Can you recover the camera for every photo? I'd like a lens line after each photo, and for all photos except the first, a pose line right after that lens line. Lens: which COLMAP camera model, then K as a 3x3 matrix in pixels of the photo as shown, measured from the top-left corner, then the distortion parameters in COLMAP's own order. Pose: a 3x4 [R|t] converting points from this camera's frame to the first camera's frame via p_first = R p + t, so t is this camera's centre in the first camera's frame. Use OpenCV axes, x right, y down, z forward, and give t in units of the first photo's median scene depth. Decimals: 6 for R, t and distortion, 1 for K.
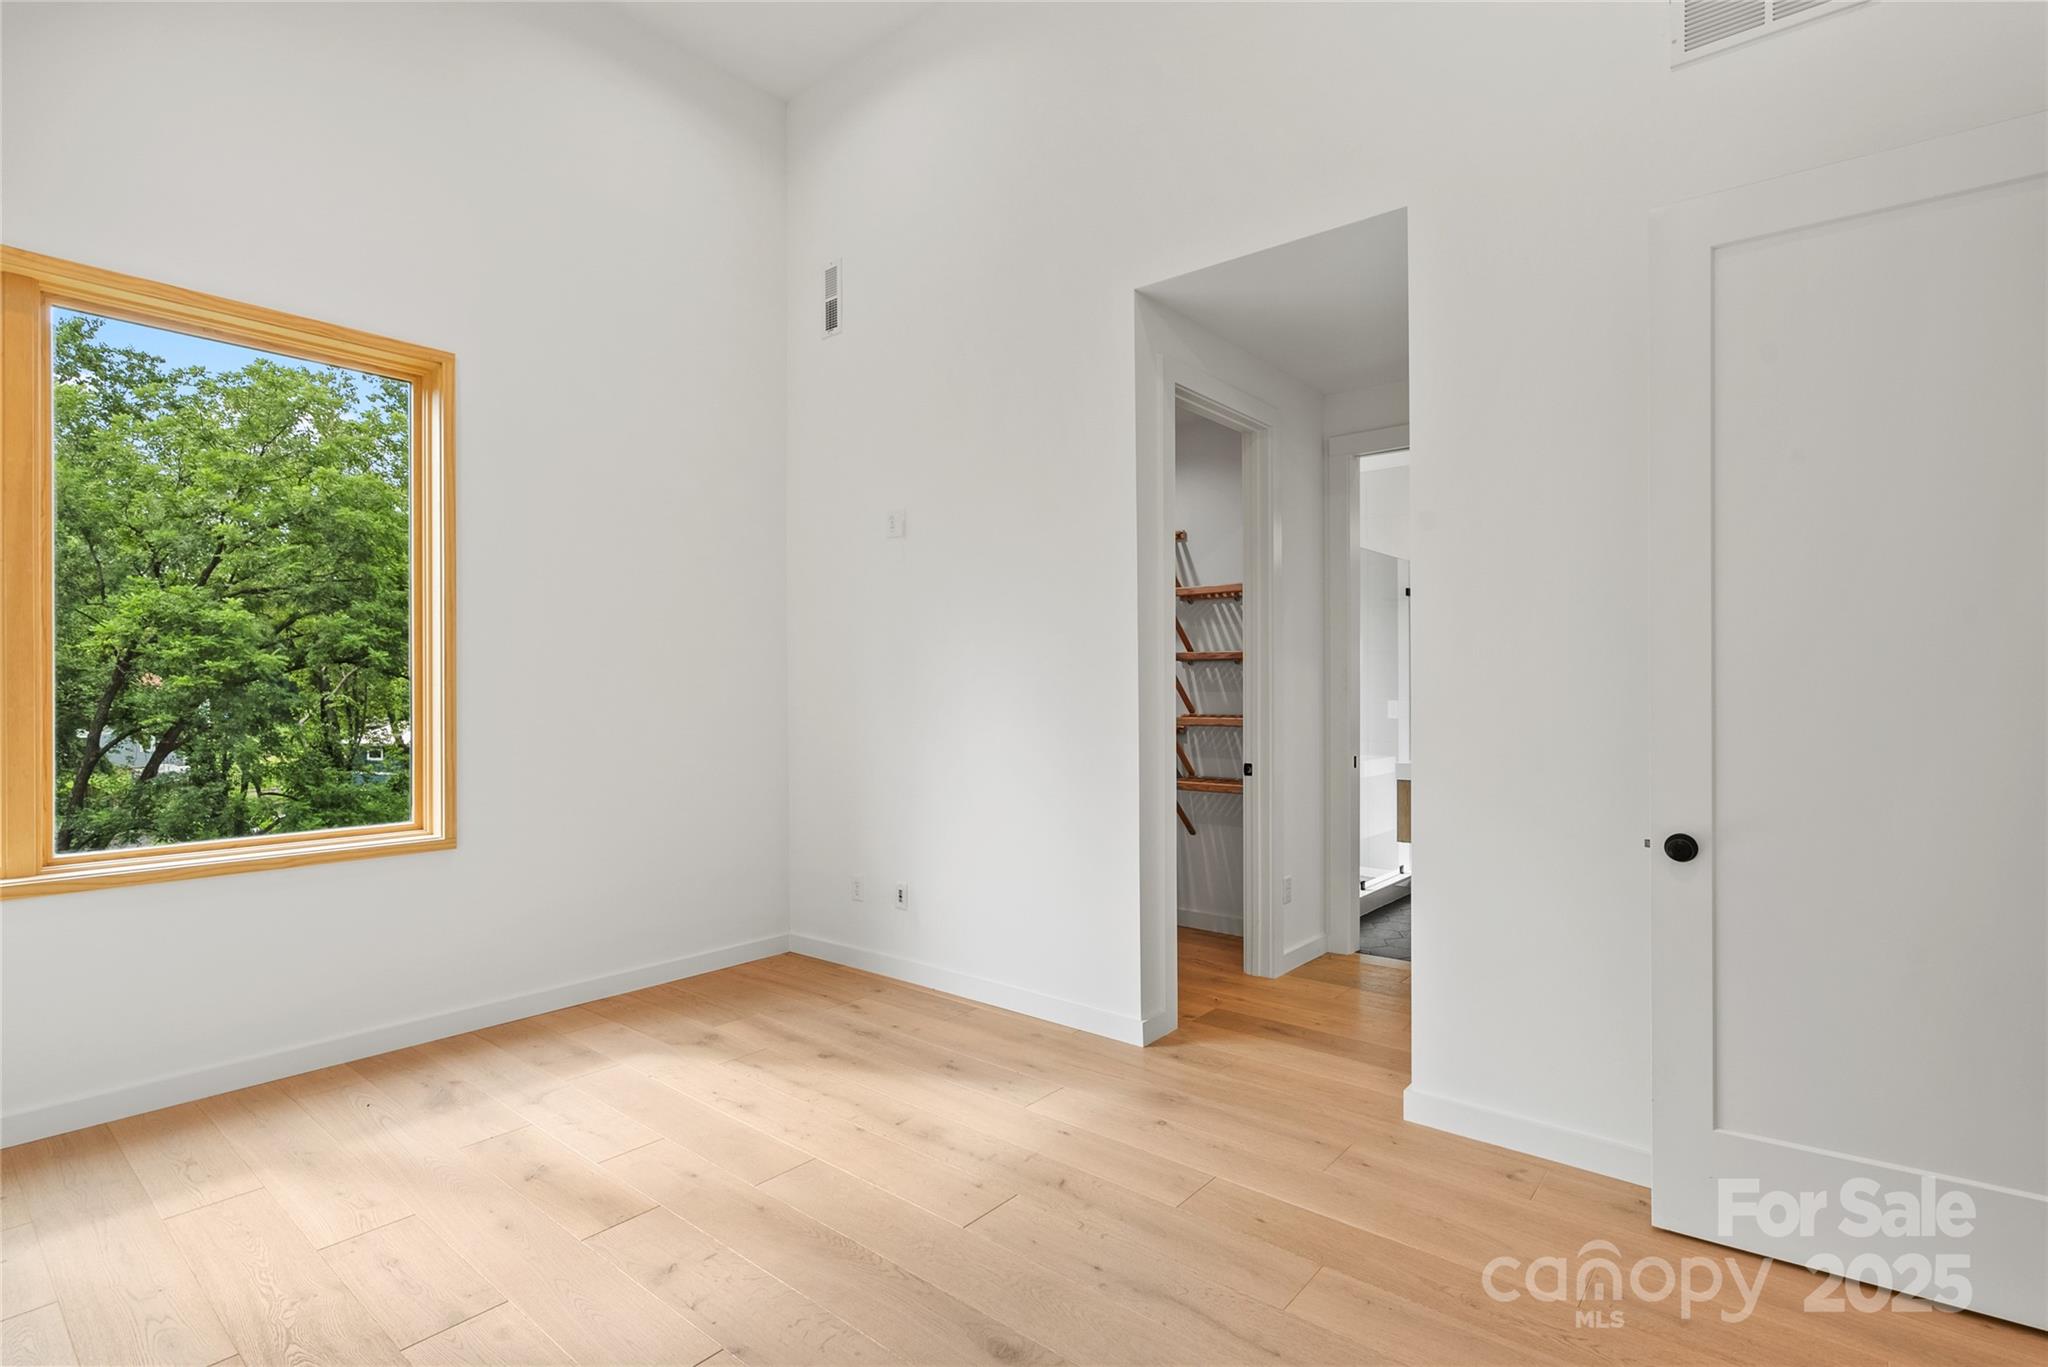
lens RADIAL K [[981.1, 0, 1029.3], [0, 981.1, 688.7], [0, 0, 1]] dist [-0.000226, 0.000488]
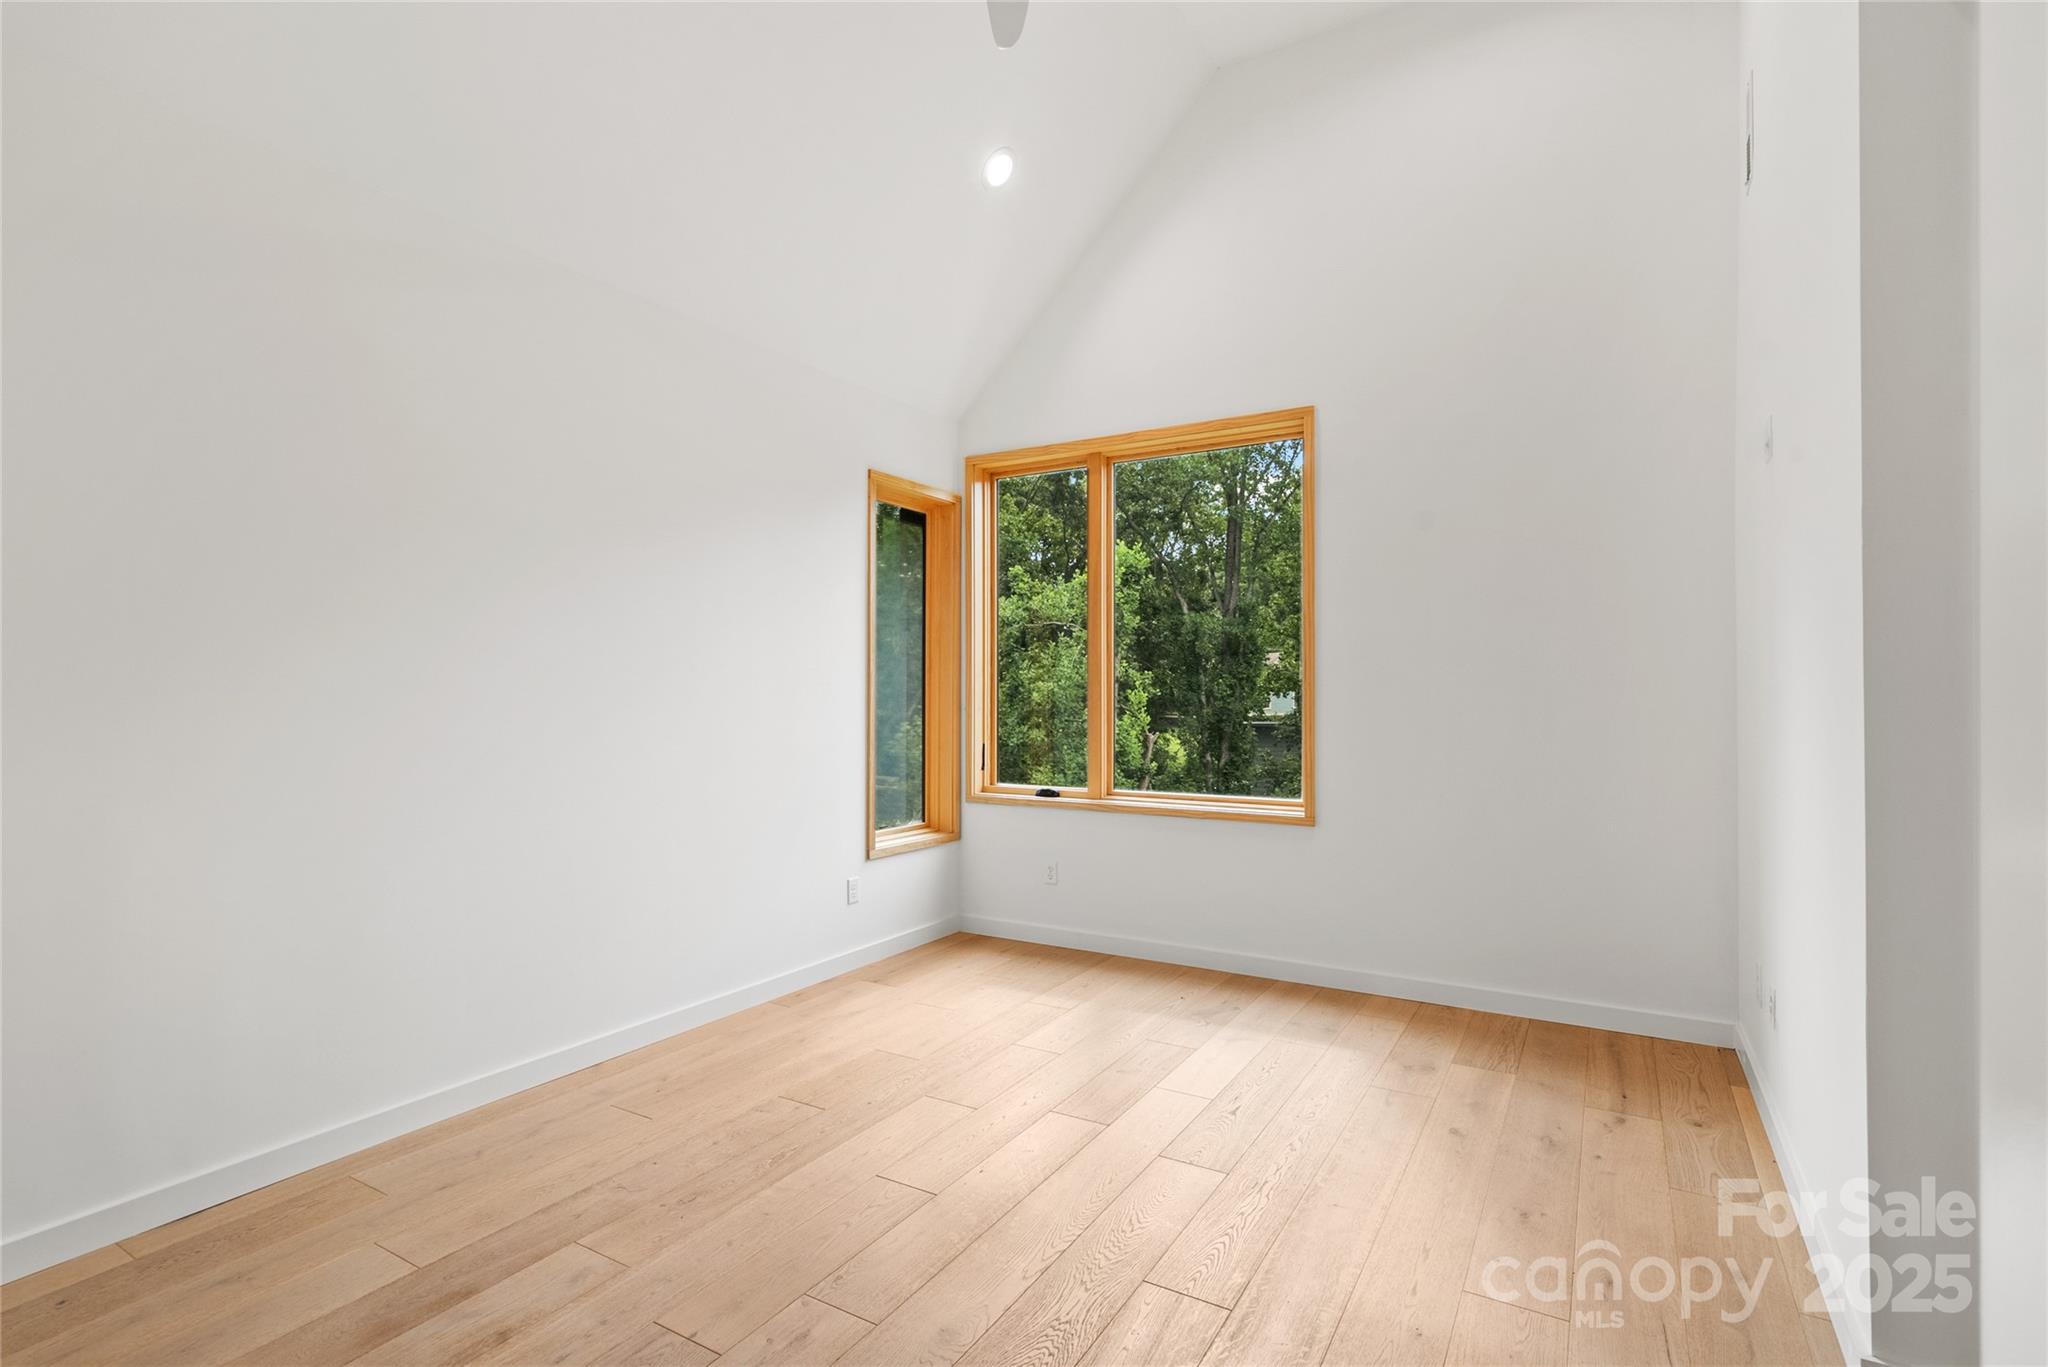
lens RADIAL K [[981.1, 0, 1029.3], [0, 981.1, 688.7], [0, 0, 1]] dist [-0.000226, 0.000488]
pose [[0.156238, 0.000836, -0.987719, 0.550623], [0.000039, 1.000000, 0.000853, -0.003967], [0.987719, -0.000172, 0.156238, 0.502393]]
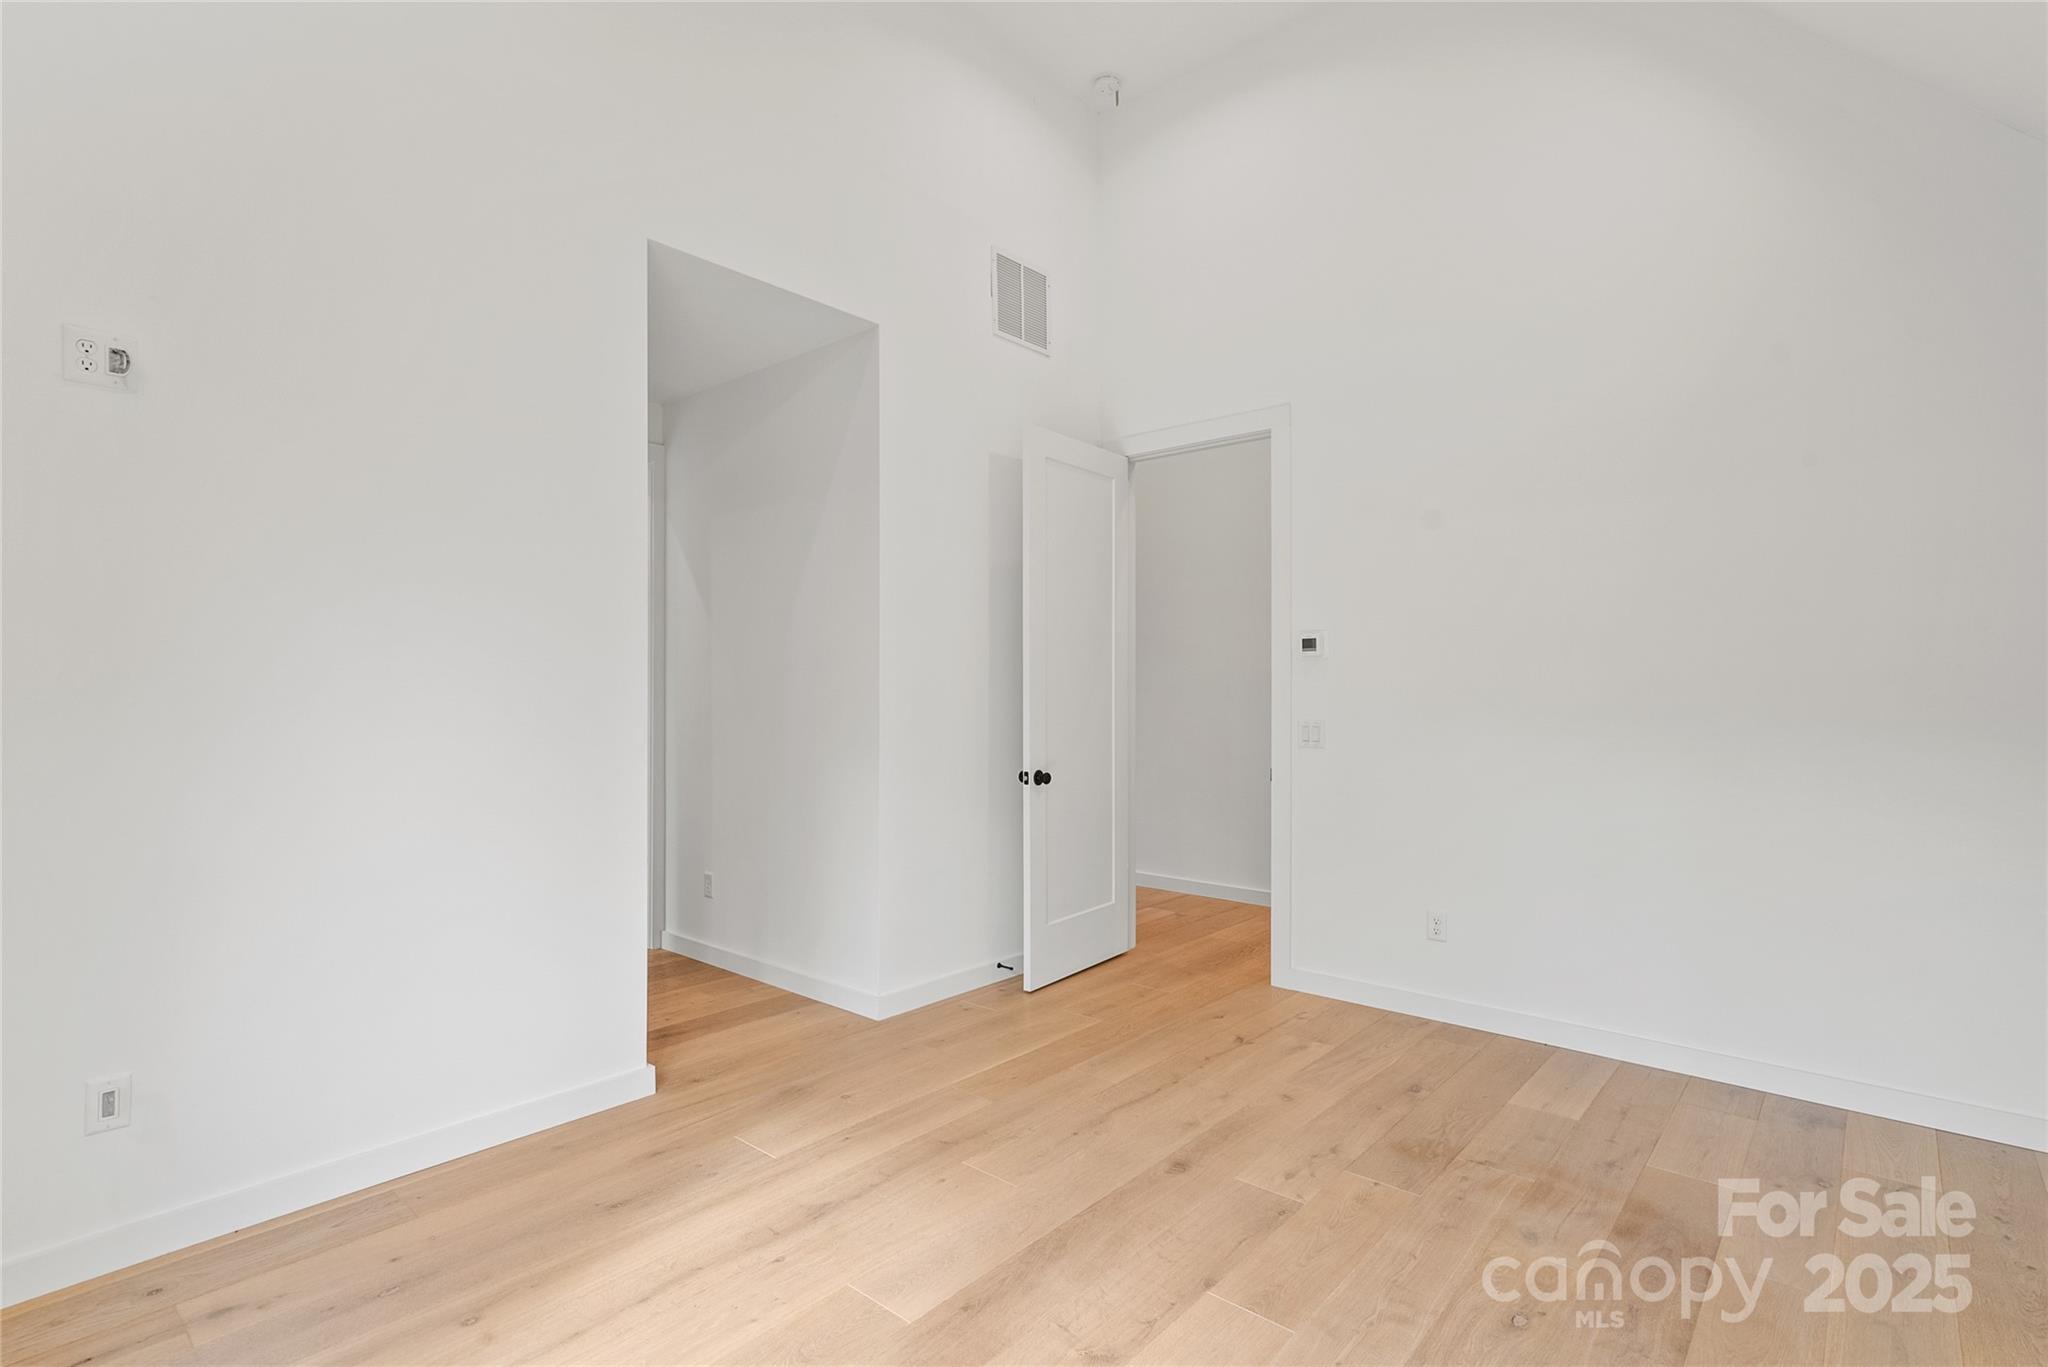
lens RADIAL K [[981.1, 0, 1029.3], [0, 981.1, 688.7], [0, 0, 1]] dist [-0.000226, 0.000488]
pose [[0.018853, 0.005726, 0.999806, -0.775073], [0.000183, 0.999984, -0.005731, 0.002417], [-0.999822, 0.000291, 0.018852, 0.645464]]
